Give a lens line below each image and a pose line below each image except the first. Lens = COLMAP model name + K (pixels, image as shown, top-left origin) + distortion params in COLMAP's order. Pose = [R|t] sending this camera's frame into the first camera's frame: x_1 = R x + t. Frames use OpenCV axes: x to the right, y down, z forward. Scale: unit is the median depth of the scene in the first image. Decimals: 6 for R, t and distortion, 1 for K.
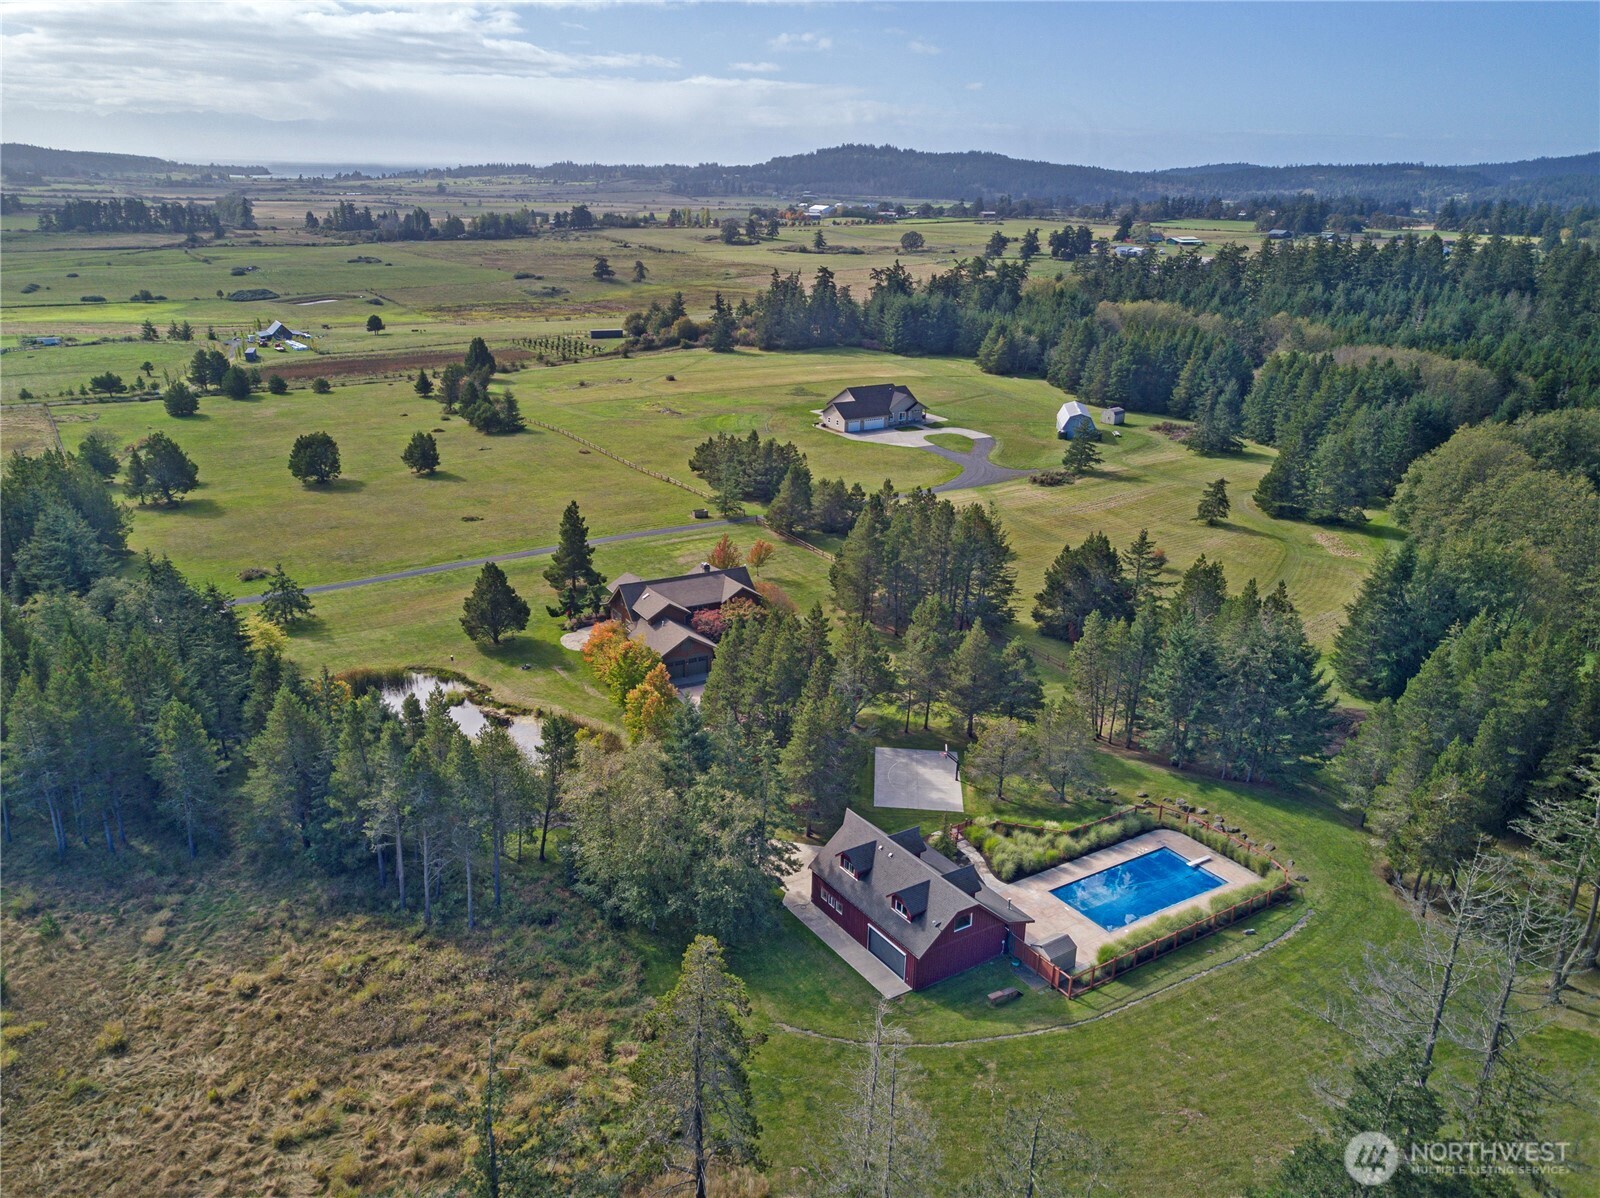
lens RADIAL K [[1174.4, 0, 800.0], [0, 1174.4, 599.0], [0, 0, 1]] dist [0.037154, -0.005449]
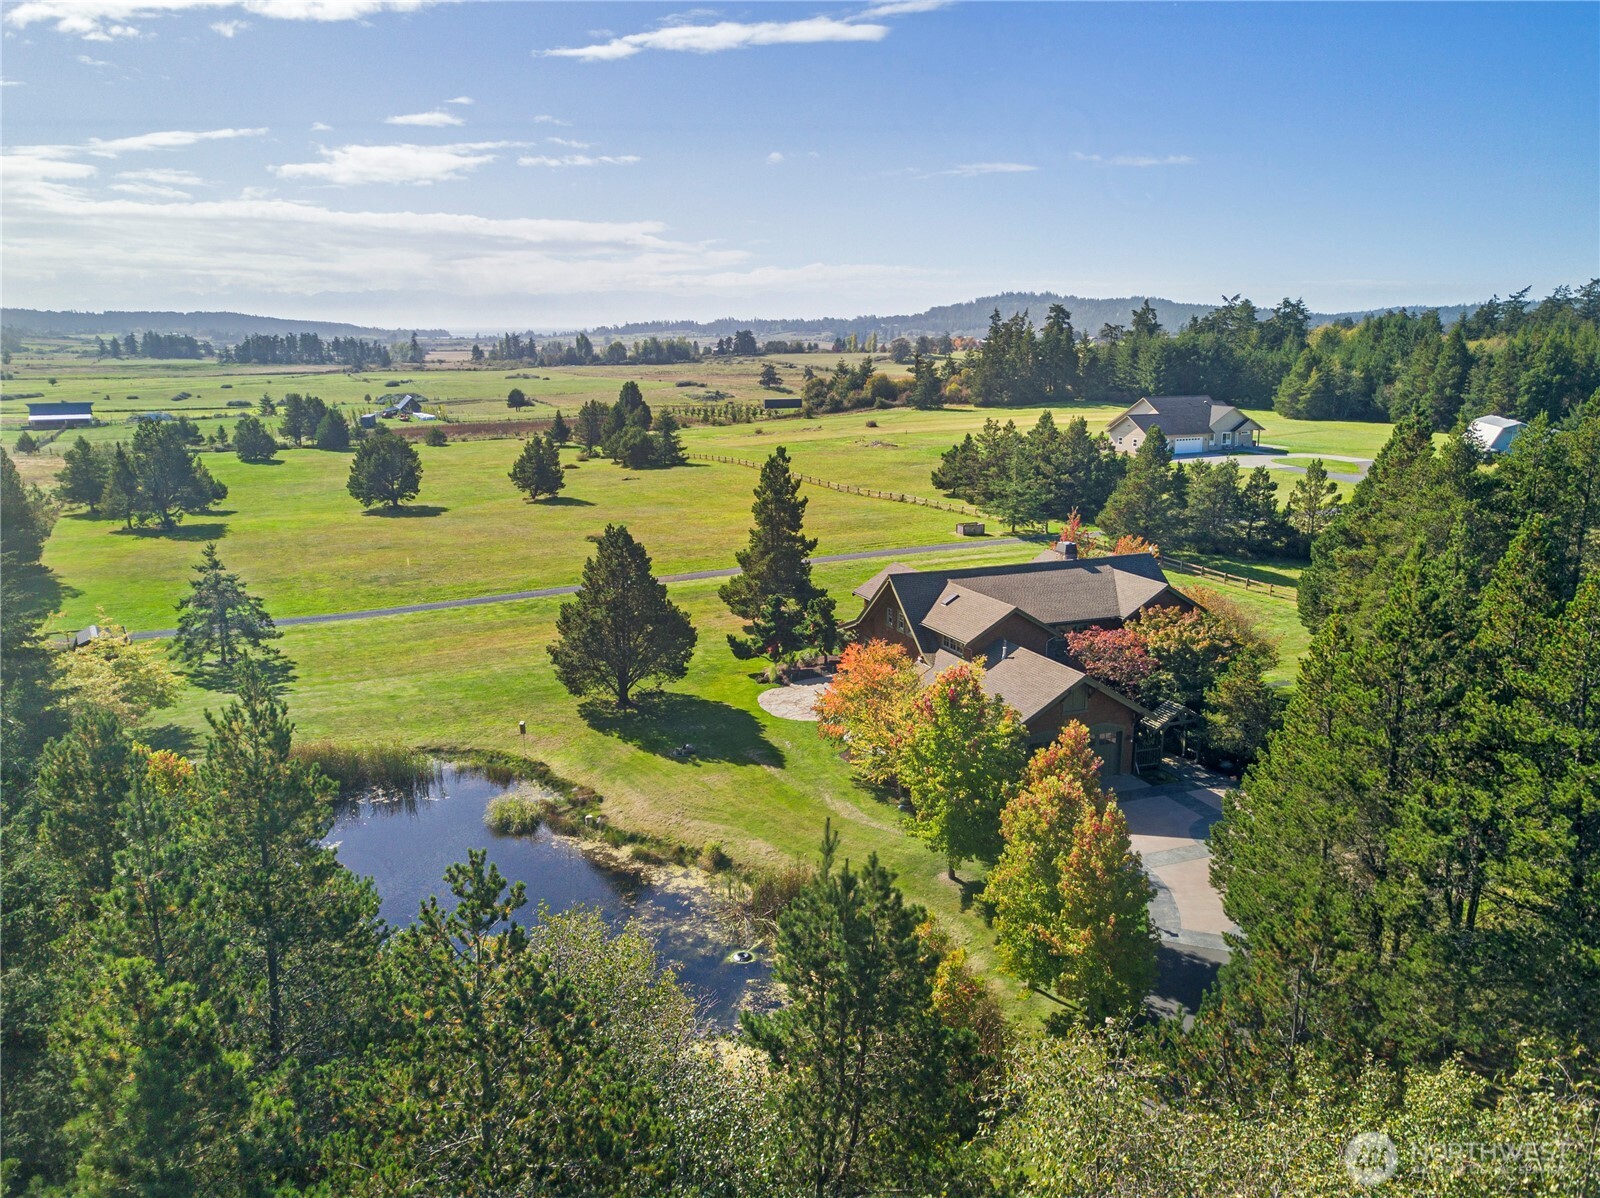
lens RADIAL K [[1174.4, 0, 800.0], [0, 1174.4, 599.0], [0, 0, 1]] dist [0.037154, -0.005449]
pose [[0.992220, 0.001432, -0.124490, -0.118616], [-0.017891, 0.991195, -0.131193, 0.050820], [0.123206, 0.132400, 0.983509, 0.496056]]
